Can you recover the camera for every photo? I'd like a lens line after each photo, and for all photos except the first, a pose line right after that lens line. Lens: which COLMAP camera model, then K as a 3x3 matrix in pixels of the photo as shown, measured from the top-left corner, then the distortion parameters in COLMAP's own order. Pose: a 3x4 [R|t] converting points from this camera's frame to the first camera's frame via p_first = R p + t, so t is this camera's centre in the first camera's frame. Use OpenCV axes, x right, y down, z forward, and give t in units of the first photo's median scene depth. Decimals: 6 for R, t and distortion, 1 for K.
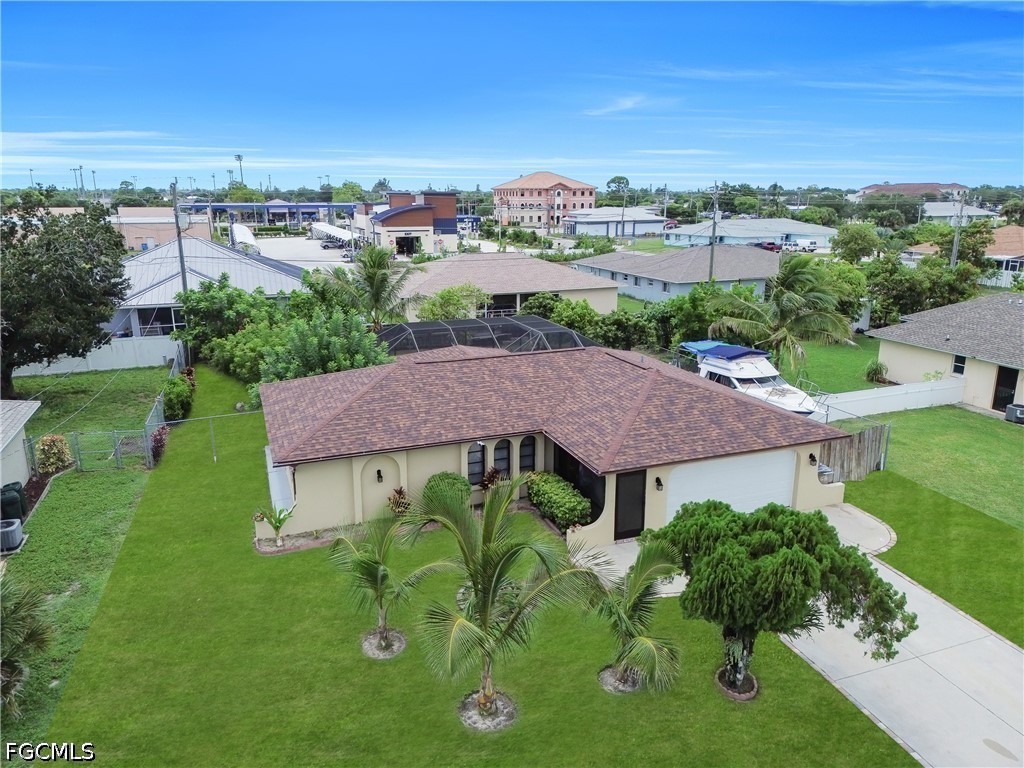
lens RADIAL K [[714.5, 0, 512.0], [0, 714.5, 384.0], [0, 0, 1]] dist [0.080807, -0.094396]
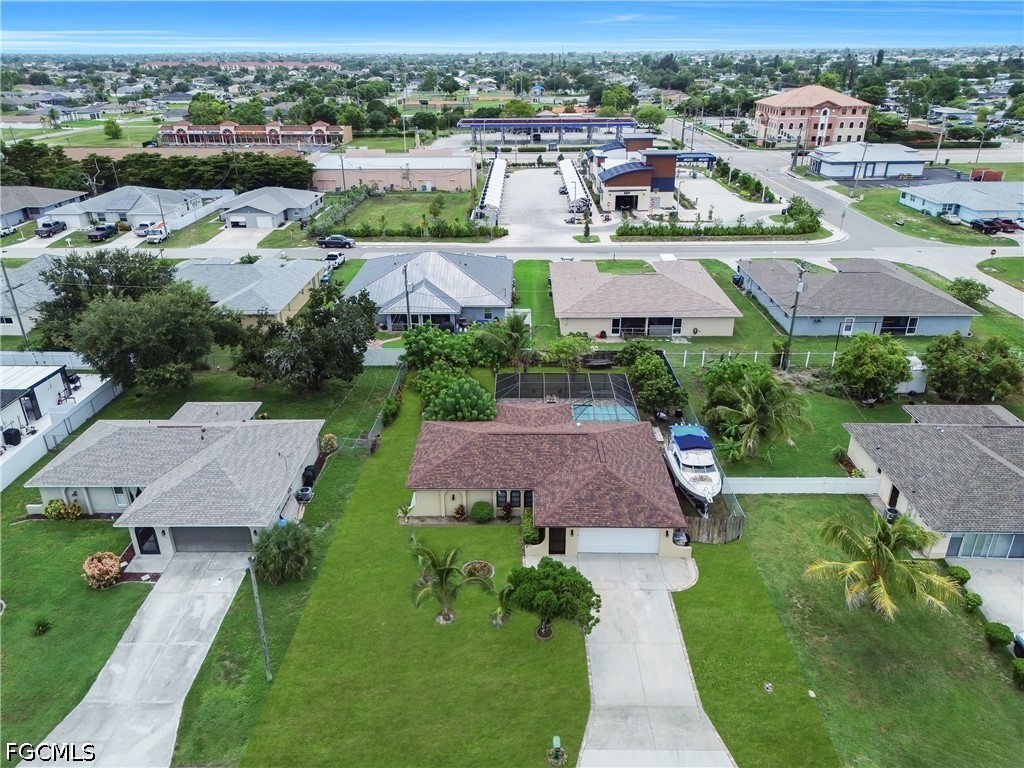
lens RADIAL K [[714.5, 0, 512.0], [0, 714.5, 384.0], [0, 0, 1]] dist [0.080807, -0.094396]
pose [[0.927821, 0.150856, -0.341162, 0.120022], [-0.089374, 0.977839, 0.189323, -0.114103], [0.362162, -0.145167, 0.920742, -0.154079]]
